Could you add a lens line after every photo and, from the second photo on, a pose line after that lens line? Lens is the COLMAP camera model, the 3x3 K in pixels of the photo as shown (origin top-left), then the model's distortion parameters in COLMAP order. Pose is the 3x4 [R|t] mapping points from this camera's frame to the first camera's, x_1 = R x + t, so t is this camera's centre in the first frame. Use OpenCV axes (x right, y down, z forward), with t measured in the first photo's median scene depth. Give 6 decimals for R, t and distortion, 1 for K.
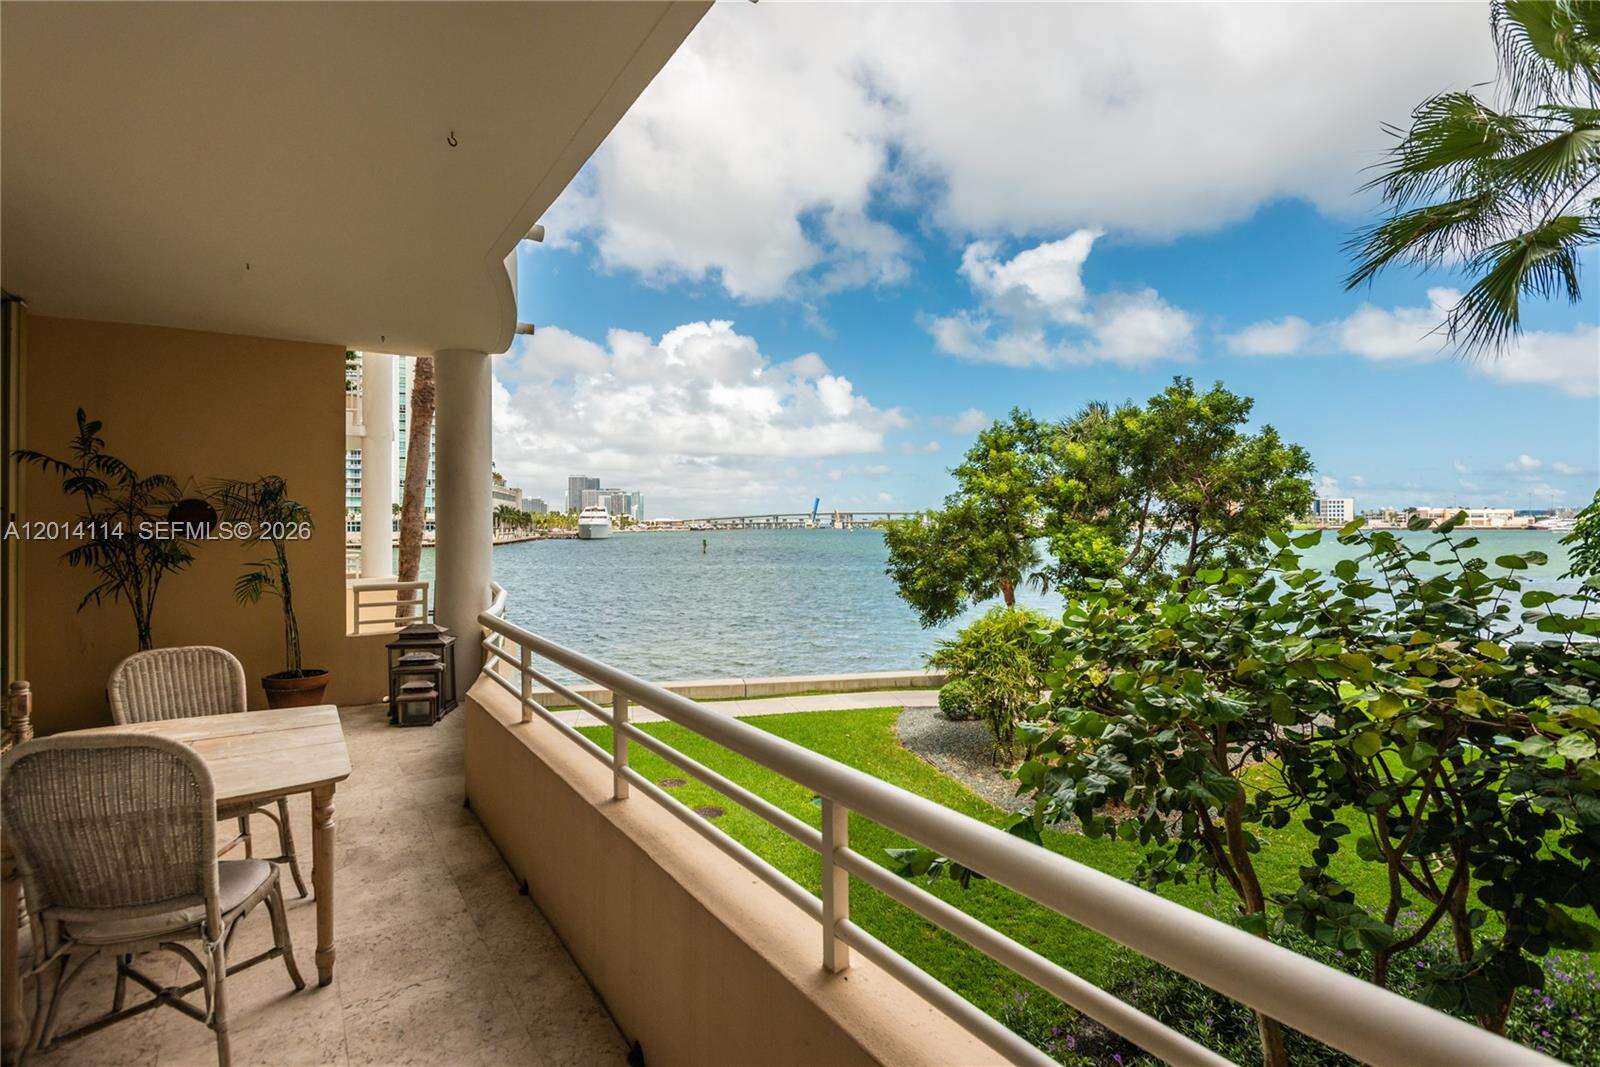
lens RADIAL K [[766.2, 0, 789.7], [0, 766.2, 525.6], [0, 0, 1]] dist [0.027535, -0.026737]
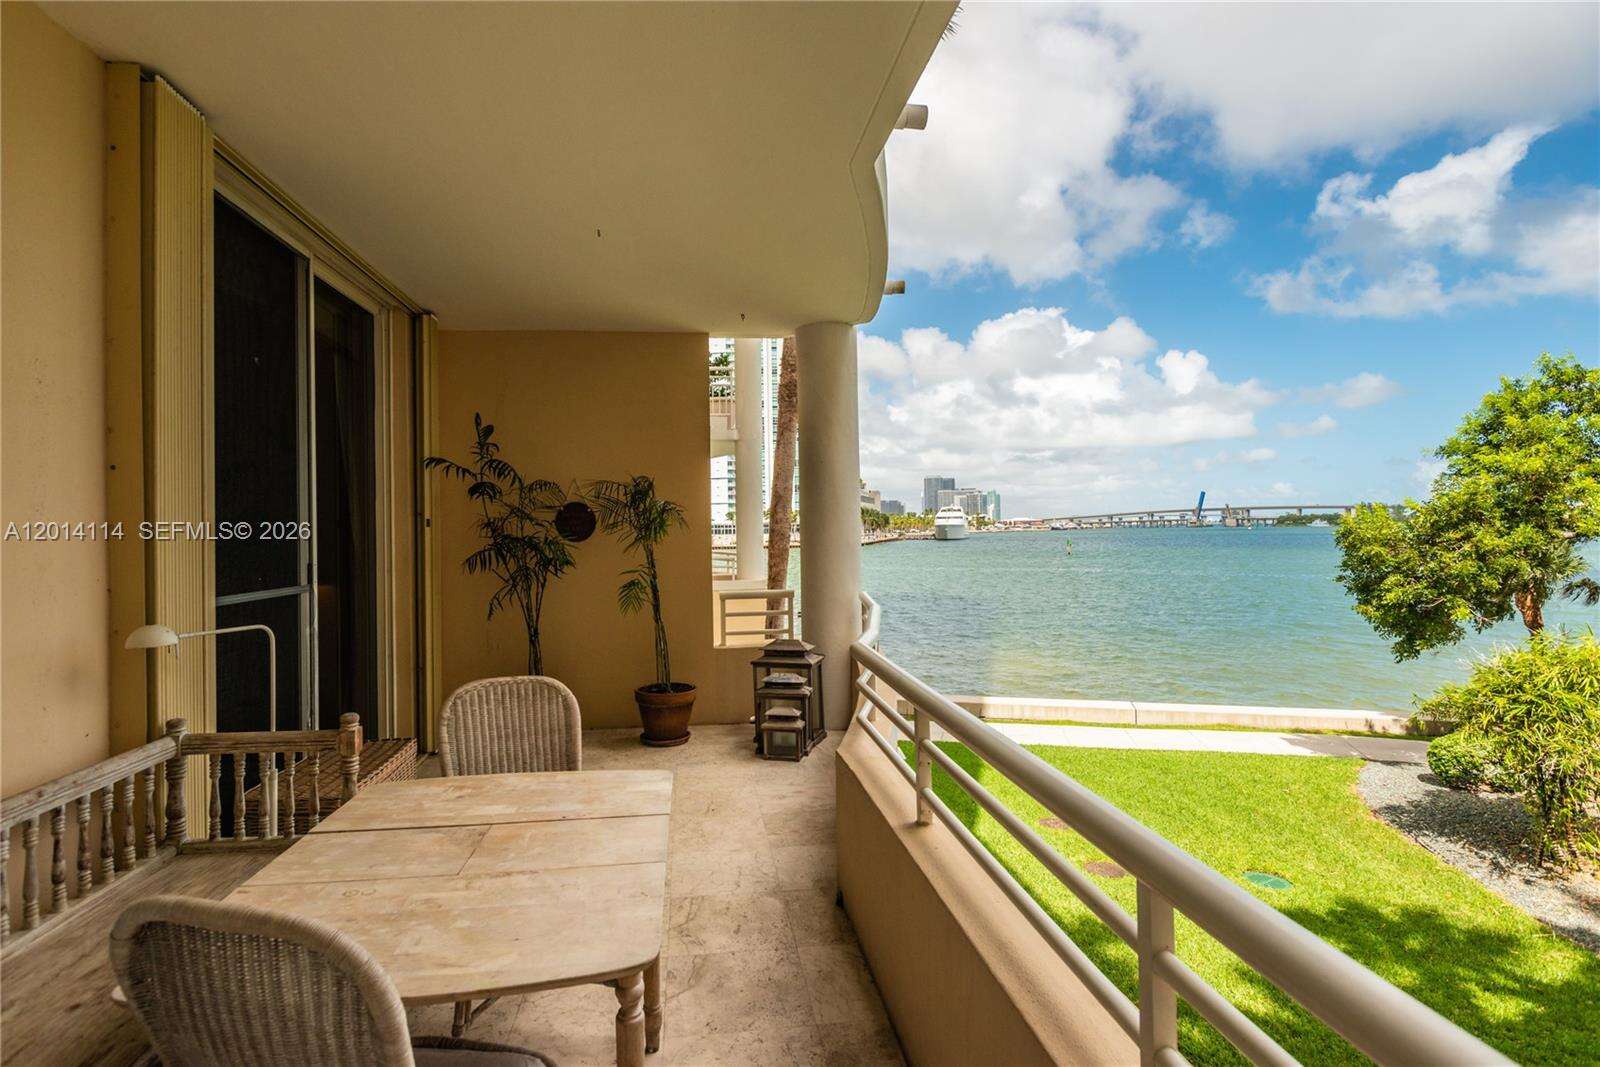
lens RADIAL K [[766.2, 0, 789.7], [0, 766.2, 525.6], [0, 0, 1]] dist [0.027535, -0.026737]
pose [[0.899504, -0.011851, -0.436751, -0.092877], [0.011608, 0.999927, -0.003226, 0.001903], [0.436757, -0.002168, 0.899577, 0.216529]]
